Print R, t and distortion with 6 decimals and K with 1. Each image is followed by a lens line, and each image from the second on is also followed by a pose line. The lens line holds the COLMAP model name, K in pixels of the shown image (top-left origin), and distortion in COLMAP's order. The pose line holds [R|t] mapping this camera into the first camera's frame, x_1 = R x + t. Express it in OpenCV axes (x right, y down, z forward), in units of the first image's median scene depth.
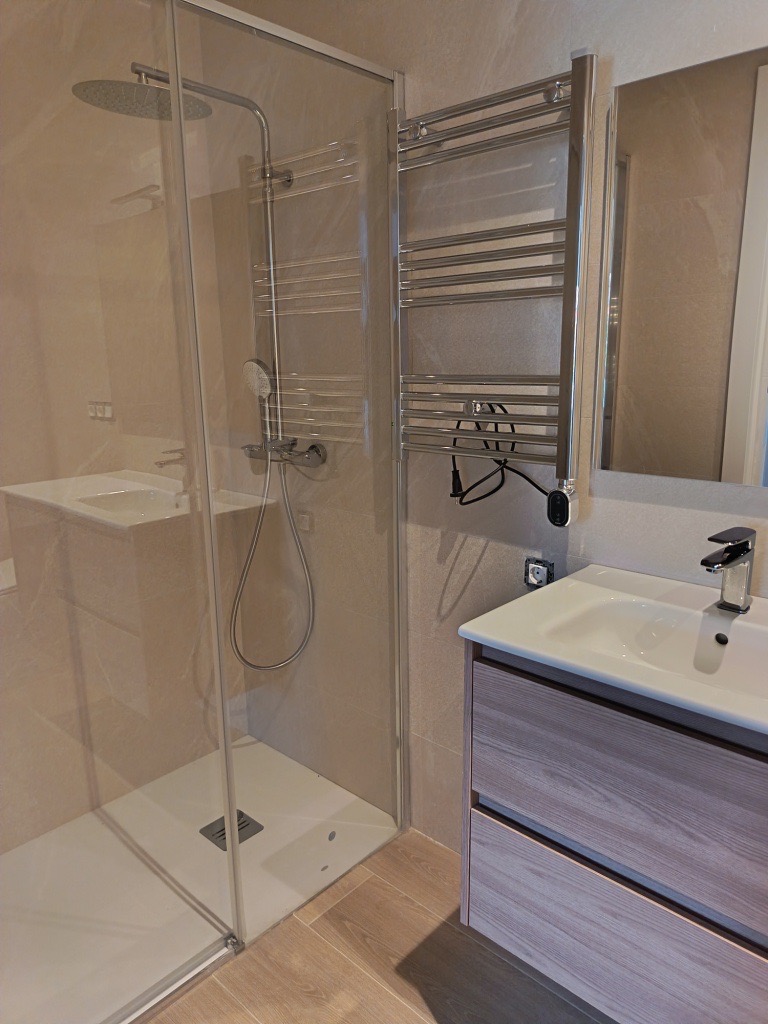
lens RADIAL K [[718.7, 0, 383.8], [0, 718.7, 501.9], [0, 0, 1]] dist [-0.007802, -0.008068]
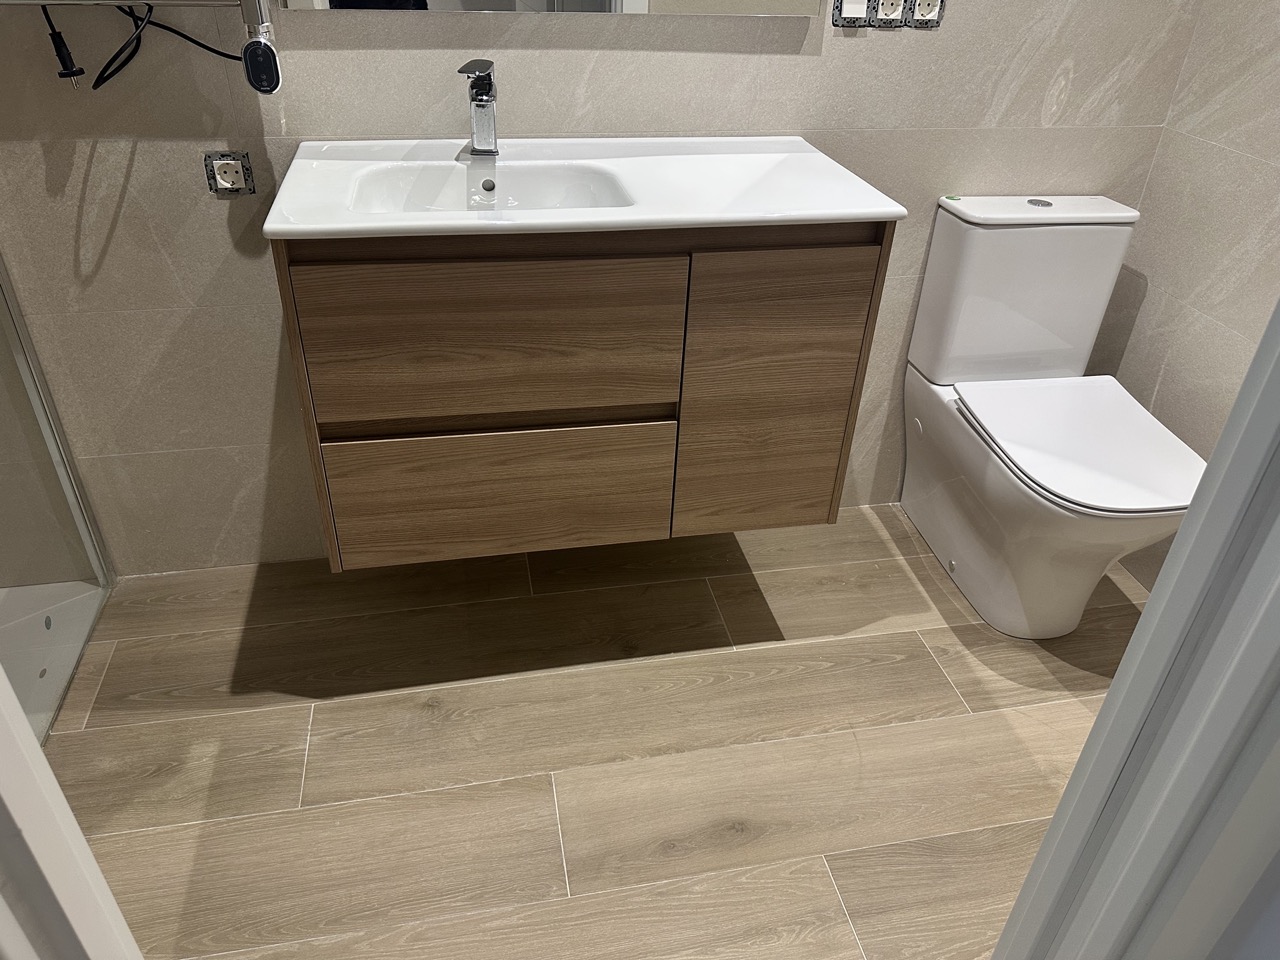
lens RADIAL K [[897.1, 0, 634.9], [0, 897.1, 484.0], [0, 0, 1]] dist [-0.006699, -0.001811]
pose [[0.590508, -0.420702, 0.688701, -0.323606], [0.130069, 0.891832, 0.433264, 0.038974], [-0.796481, -0.166267, 0.581354, 0.049416]]
